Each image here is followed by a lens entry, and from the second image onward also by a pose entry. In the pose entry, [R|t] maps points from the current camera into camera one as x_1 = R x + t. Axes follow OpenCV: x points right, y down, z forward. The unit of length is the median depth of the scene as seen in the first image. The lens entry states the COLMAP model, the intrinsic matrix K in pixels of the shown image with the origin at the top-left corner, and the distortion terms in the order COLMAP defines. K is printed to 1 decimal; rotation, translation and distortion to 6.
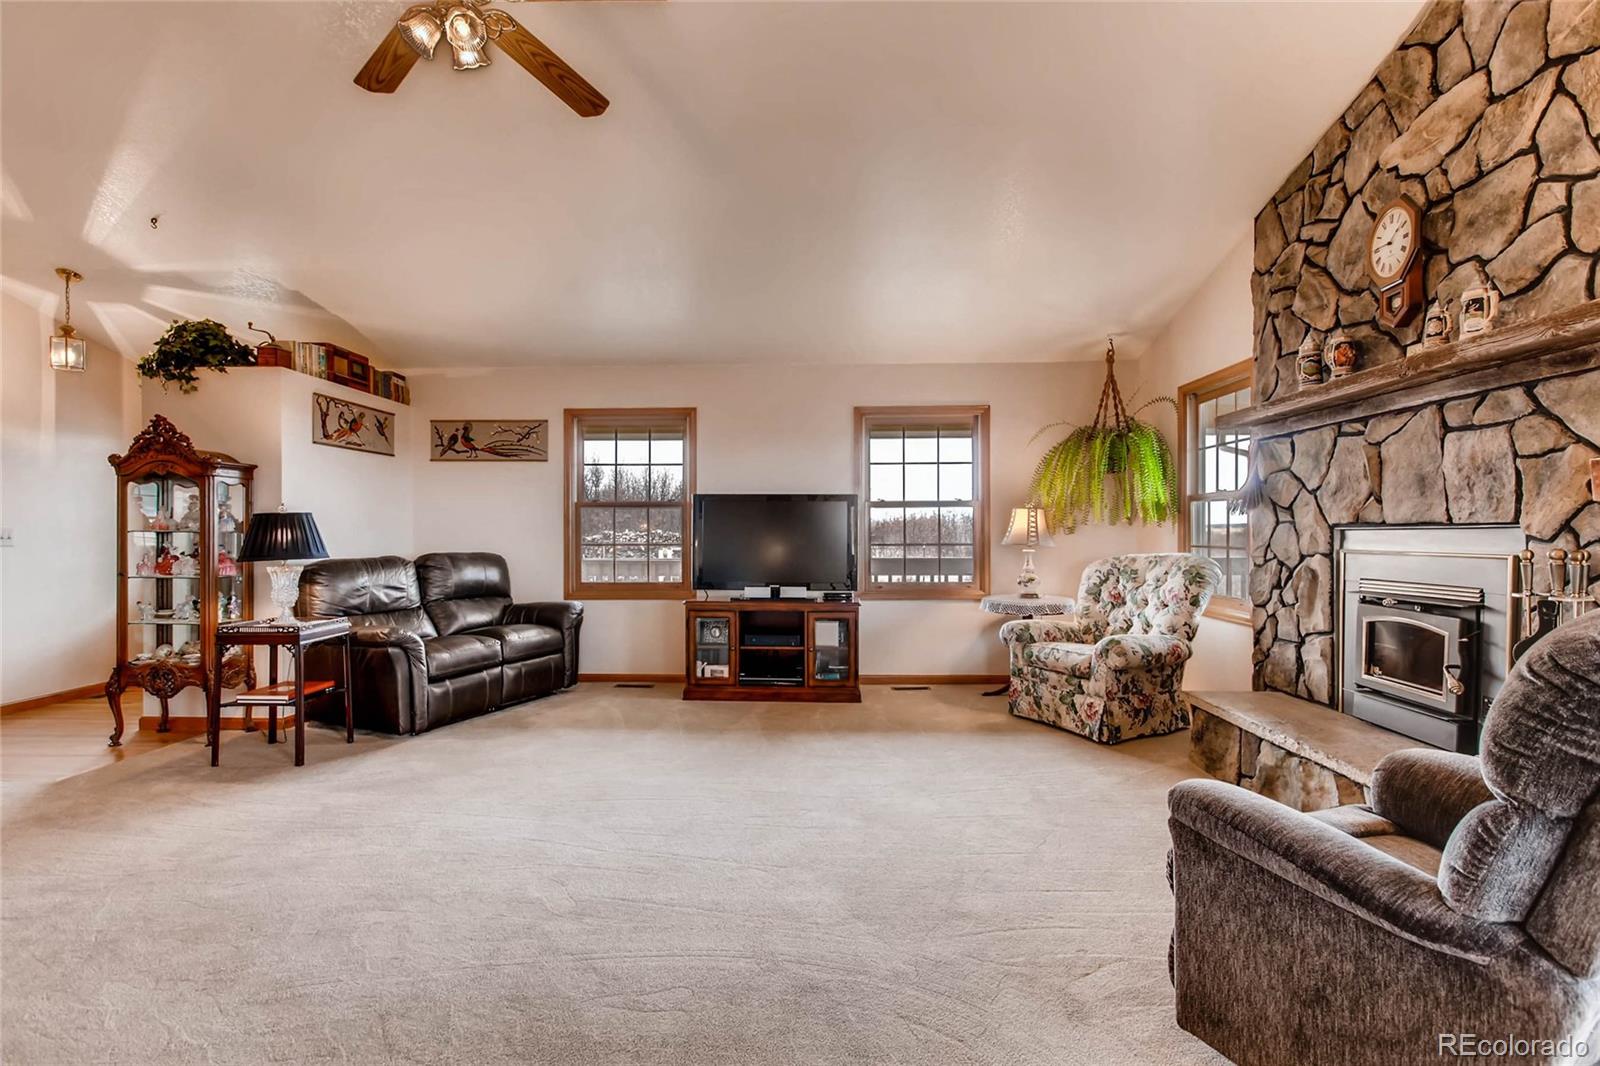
lens RADIAL K [[800.8, 0, 789.7], [0, 800.8, 537.7], [0, 0, 1]] dist [-0.002540, -0.005016]
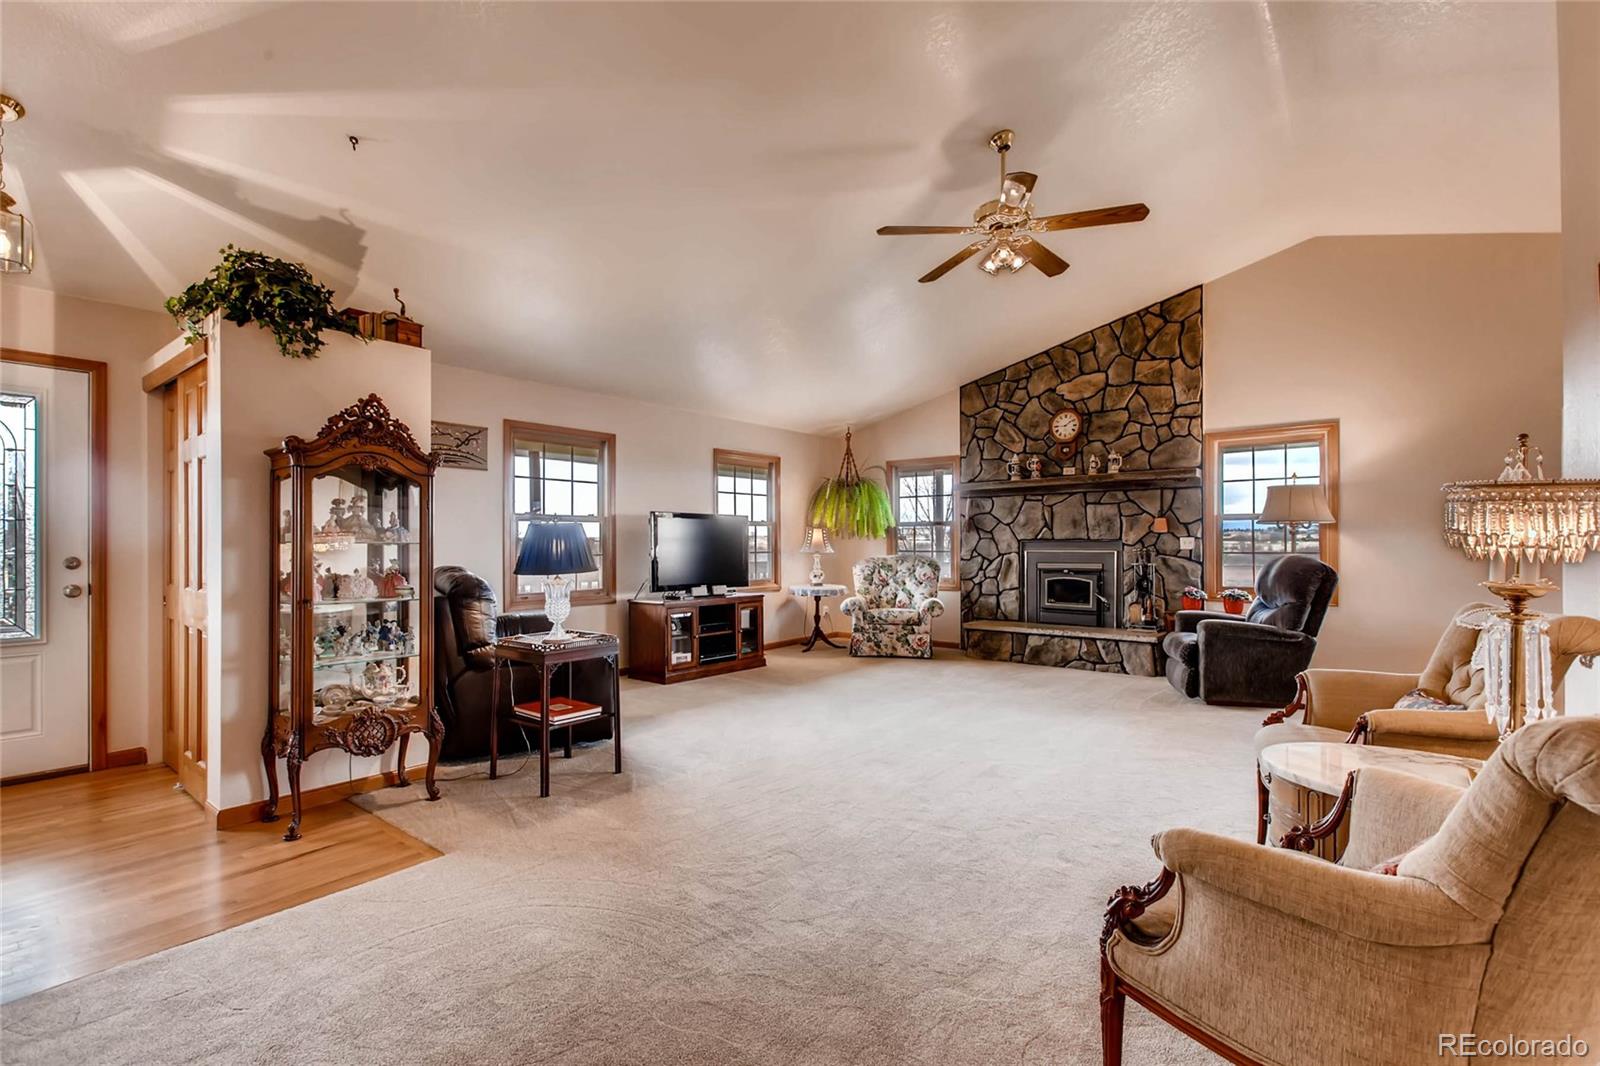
lens RADIAL K [[744.2, 0, 810.6], [0, 744.2, 543.6], [0, 0, 1]] dist [-0.001379, 0.000003]
pose [[0.576248, -0.000845, 0.817275, -1.291849], [0.009560, 0.999938, -0.005707, 0.001436], [-0.817219, 0.011102, 0.576220, 0.260175]]
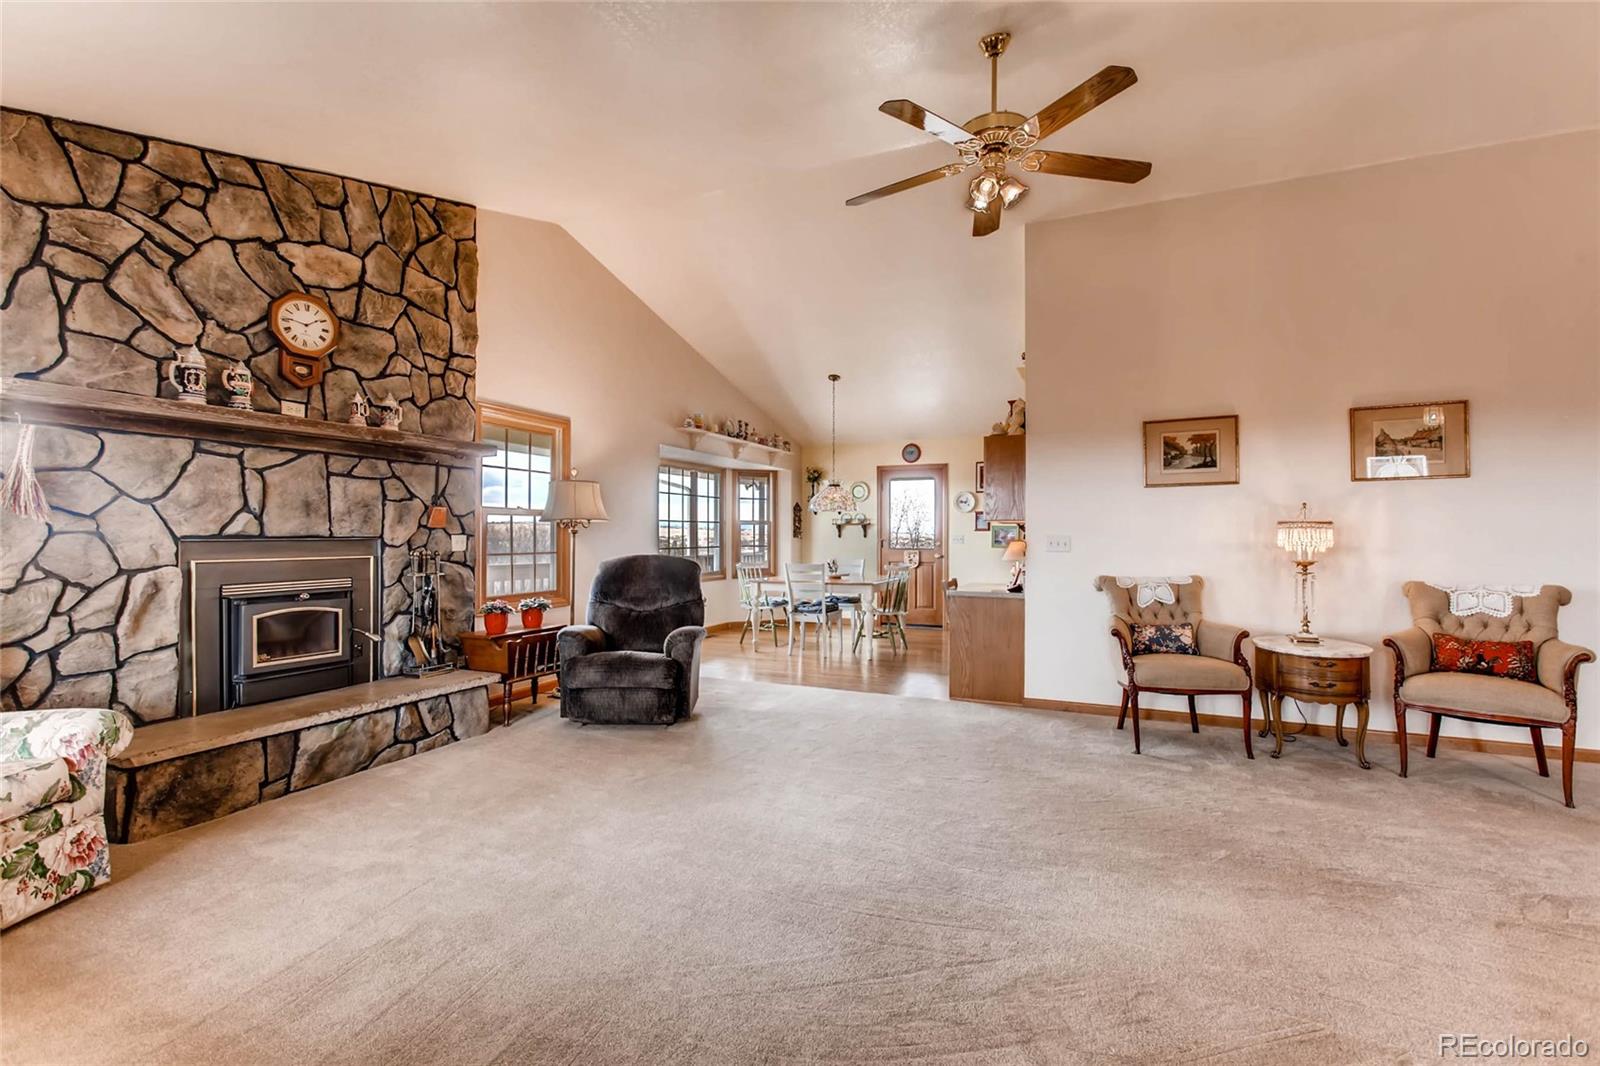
lens RADIAL K [[707.0, 0, 796.5], [0, 707.0, 532.0], [0, 0, 1]] dist [0.002802, -0.000885]
pose [[-0.932894, -0.002639, 0.360141, -0.352994], [-0.002188, 0.999996, 0.001660, -0.023382], [-0.360144, 0.000760, -0.932896, 1.468964]]
